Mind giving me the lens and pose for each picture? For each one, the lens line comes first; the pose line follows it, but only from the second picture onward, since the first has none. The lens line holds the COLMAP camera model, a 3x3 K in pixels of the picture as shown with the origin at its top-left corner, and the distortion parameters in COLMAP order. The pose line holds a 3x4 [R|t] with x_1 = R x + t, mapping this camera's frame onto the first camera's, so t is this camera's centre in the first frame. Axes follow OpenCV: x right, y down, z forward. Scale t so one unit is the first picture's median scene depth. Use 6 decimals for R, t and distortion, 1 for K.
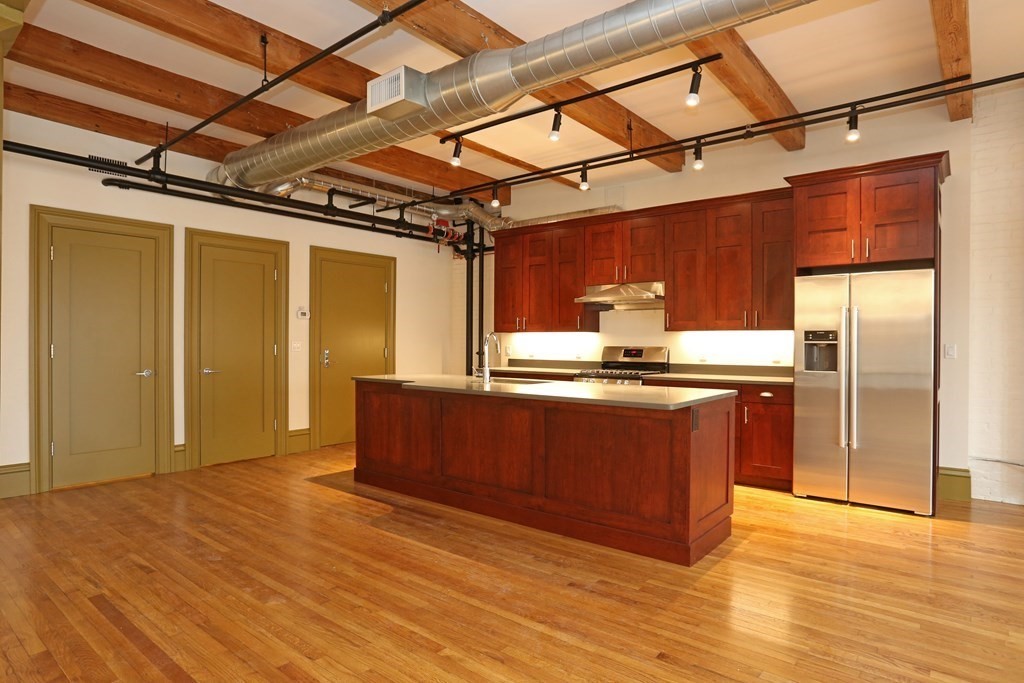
lens RADIAL K [[560.6, 0, 512.0], [0, 560.6, 341.5], [0, 0, 1]] dist [-0.084267, 0.000068]
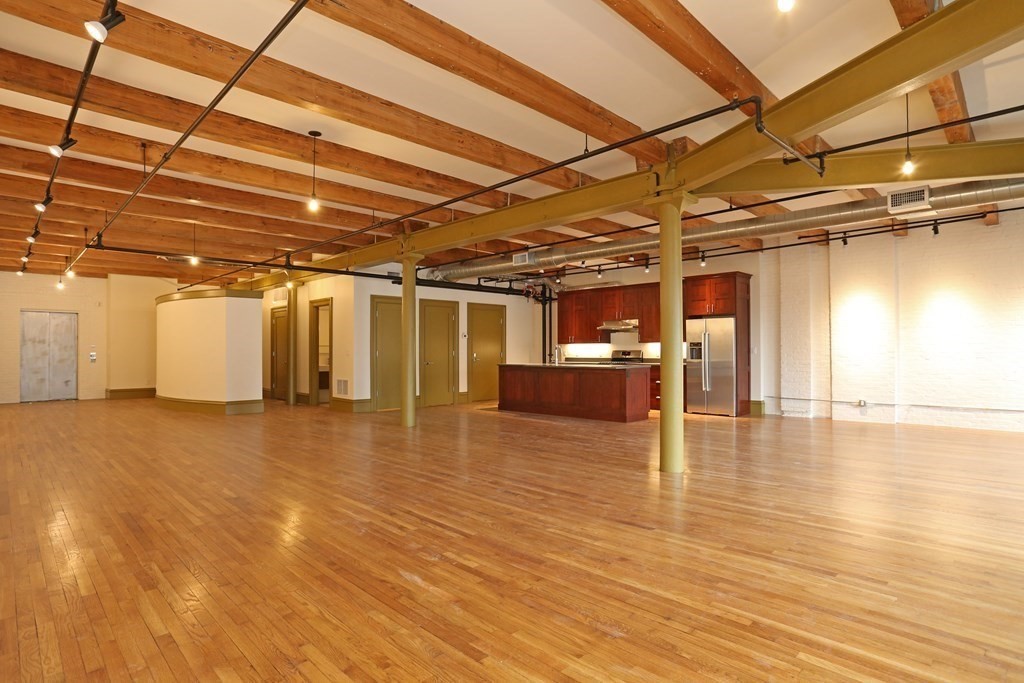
lens RADIAL K [[515.6, 0, 521.2], [0, 515.6, 340.9], [0, 0, 1]] dist [-0.000180, 0.000088]
pose [[0.995606, -0.010032, -0.093105, 0.009764], [0.008589, 0.999837, -0.015890, 0.001364], [0.093250, 0.015020, 0.995529, -0.911987]]
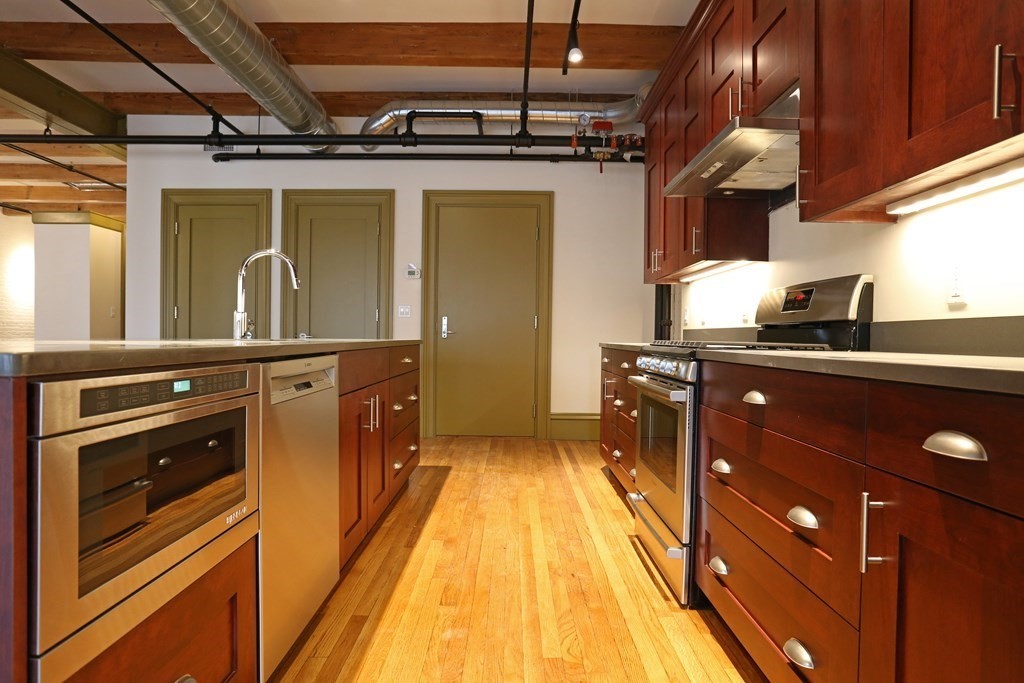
lens RADIAL K [[560.6, 0, 512.0], [0, 560.6, 341.5], [0, 0, 1]] dist [-0.084267, 0.000068]
pose [[0.626393, 0.009866, -0.779445, 0.379059], [-0.016400, 0.999865, -0.000523, 0.051637], [0.779335, 0.013110, 0.626470, 0.607227]]
